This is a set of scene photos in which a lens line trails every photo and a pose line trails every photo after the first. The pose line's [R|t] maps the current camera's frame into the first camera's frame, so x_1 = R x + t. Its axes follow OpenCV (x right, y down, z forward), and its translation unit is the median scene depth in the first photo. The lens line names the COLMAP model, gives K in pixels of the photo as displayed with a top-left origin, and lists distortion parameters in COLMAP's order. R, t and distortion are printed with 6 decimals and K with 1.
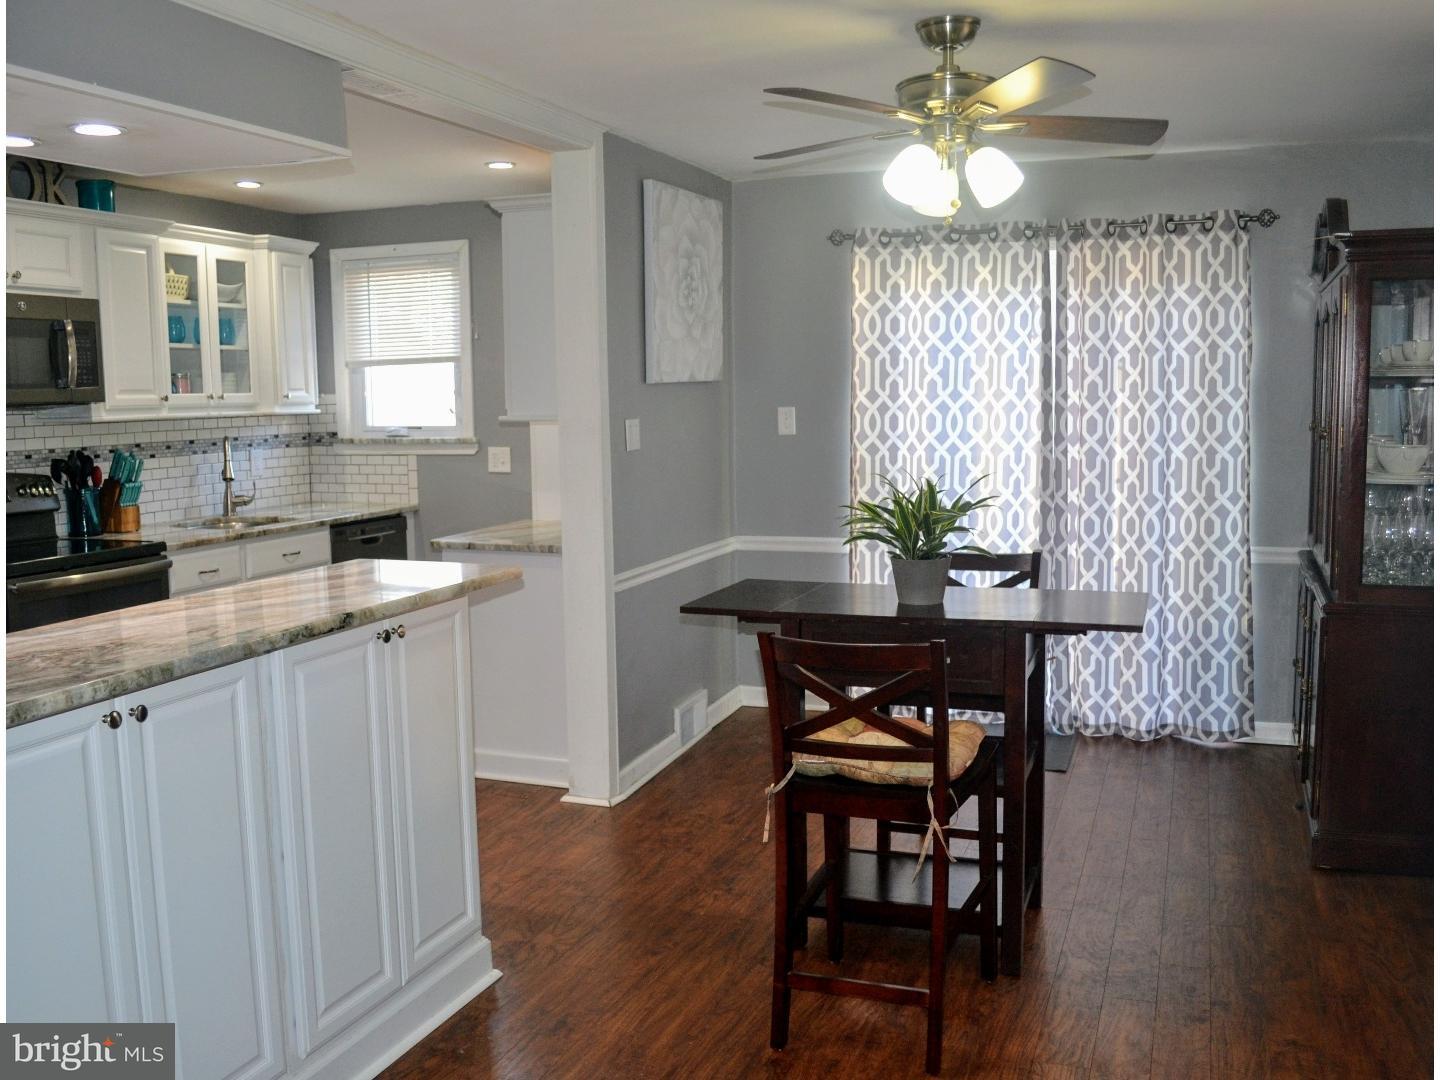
lens RADIAL K [[1338.2, 0, 723.3], [0, 1338.2, 539.3], [0, 0, 1]] dist [-0.068936, 0.000000]
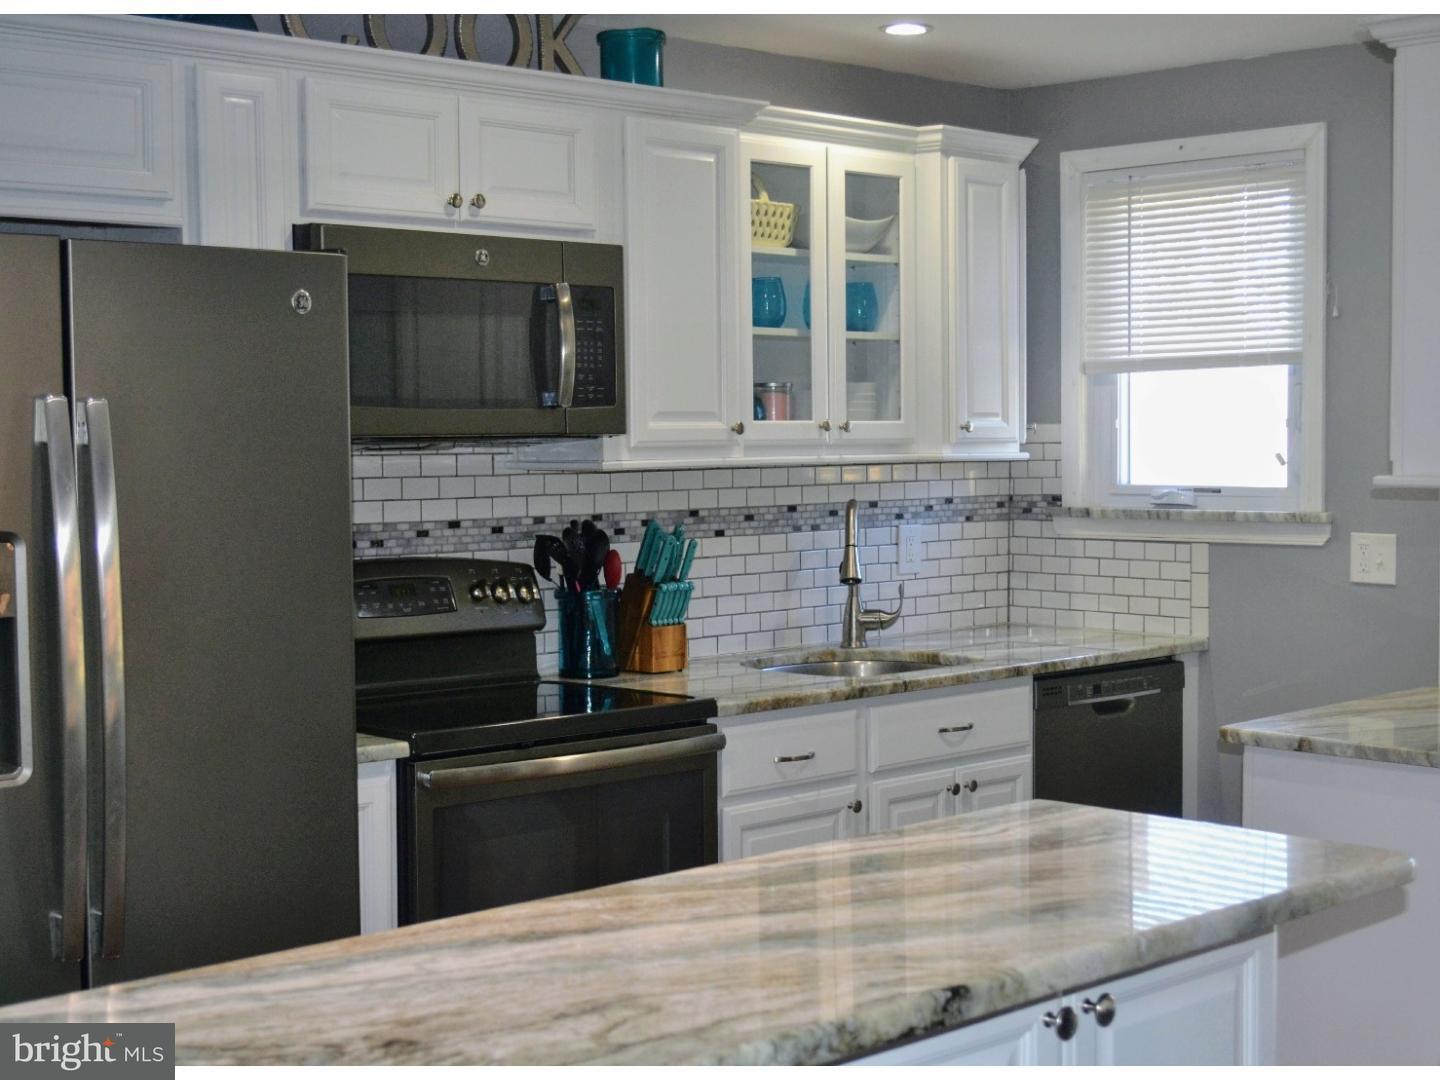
lens RADIAL K [[2284.9, 0, 726.9], [0, 2284.9, 540.2], [0, 0, 1]] dist [-0.021104, 0.000000]
pose [[0.903171, 0.028264, -0.428349, -0.023785], [-0.052550, 0.997605, -0.044977, -0.017310], [0.426052, 0.063132, 0.902493, 0.144697]]
